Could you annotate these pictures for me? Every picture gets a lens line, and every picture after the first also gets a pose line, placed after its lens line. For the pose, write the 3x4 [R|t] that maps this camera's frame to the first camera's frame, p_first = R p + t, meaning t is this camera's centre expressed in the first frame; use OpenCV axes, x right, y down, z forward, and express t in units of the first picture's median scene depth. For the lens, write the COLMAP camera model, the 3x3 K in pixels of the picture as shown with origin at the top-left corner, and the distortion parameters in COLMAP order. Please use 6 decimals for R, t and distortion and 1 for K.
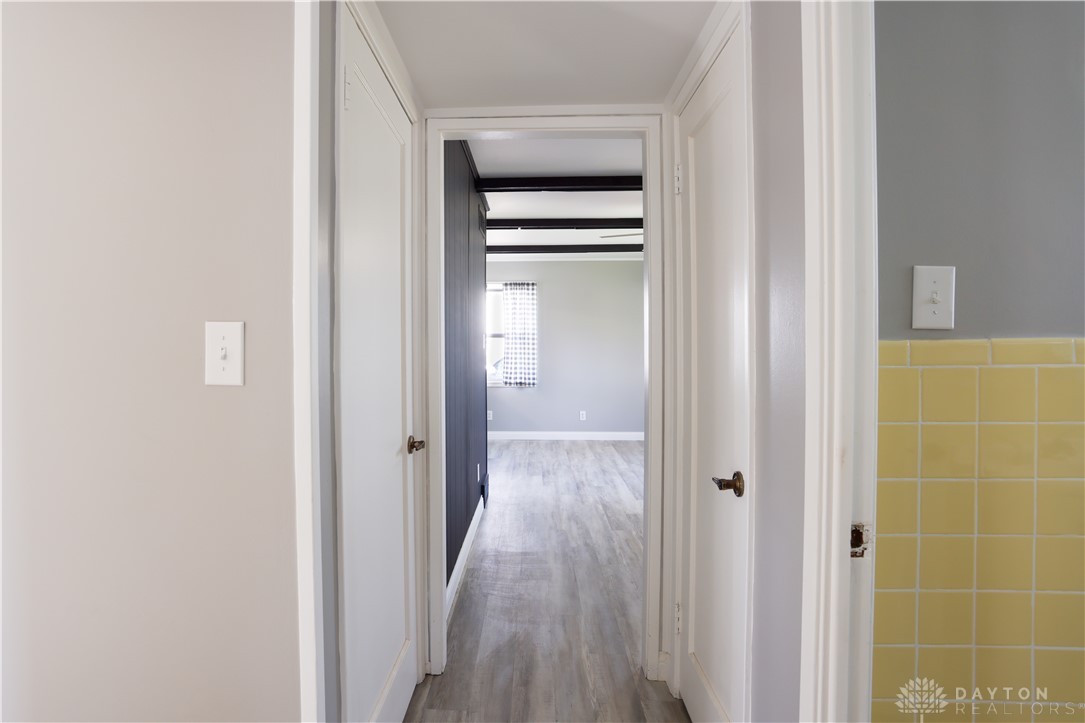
lens RADIAL K [[563.6, 0, 508.9], [0, 563.6, 354.8], [0, 0, 1]] dist [-0.044970, 0.046457]
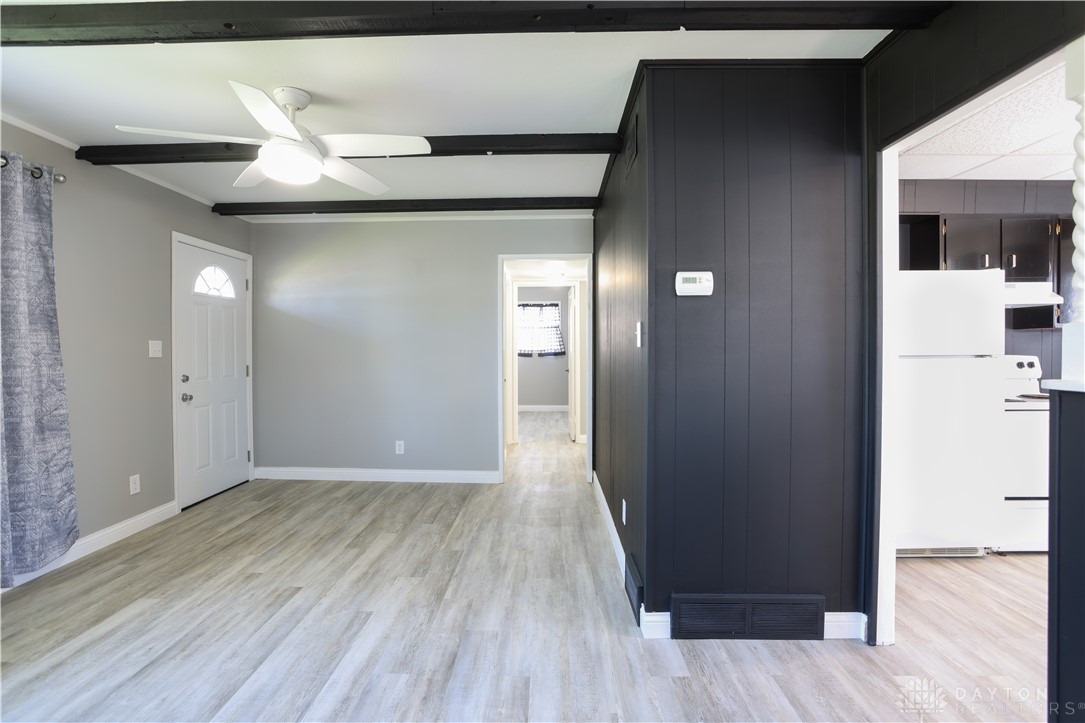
lens RADIAL K [[531.4, 0, 537.0], [0, 531.4, 358.5], [0, 0, 1]] dist [-0.078753, 0.036494]
pose [[-0.999739, 0.006861, -0.021784, 0.059116], [0.006159, 0.999464, 0.032140, -0.014896], [0.021993, 0.031997, -0.999246, 1.310519]]
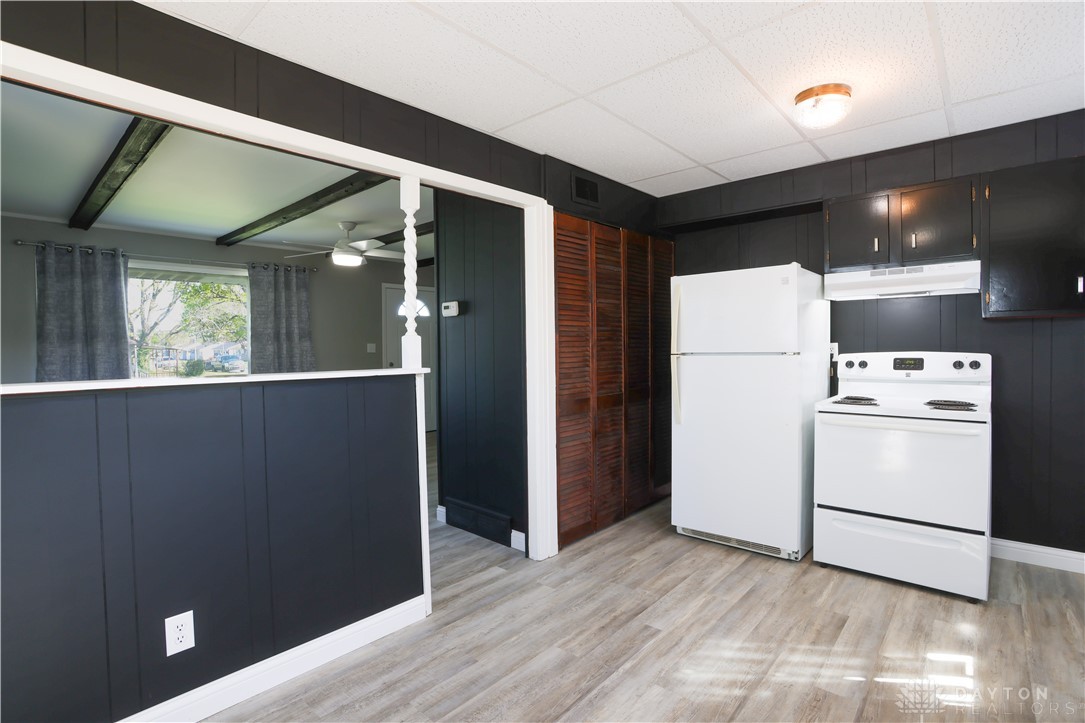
lens RADIAL K [[524.0, 0, 538.3], [0, 524.0, 357.8], [0, 0, 1]] dist [-0.078713, 0.034434]
pose [[-0.775409, -0.001860, 0.631456, -0.579979], [0.021578, 0.999334, 0.029441, -0.013783], [-0.631090, 0.036454, -0.774852, 1.352591]]
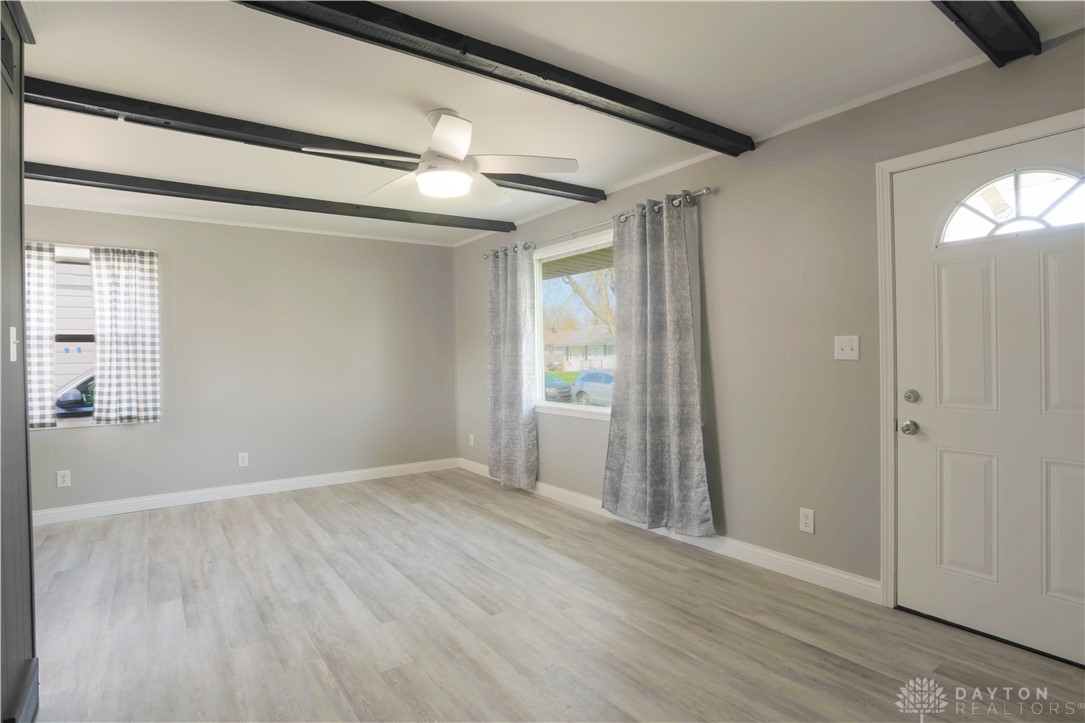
lens RADIAL K [[556.2, 0, 539.0], [0, 556.2, 355.9], [0, 0, 1]] dist [-0.086924, 0.042942]
pose [[0.783977, -0.012802, 0.620657, 0.013317], [0.020728, 0.999770, -0.005560, -0.004013], [-0.620443, 0.017224, 0.784062, 0.400574]]
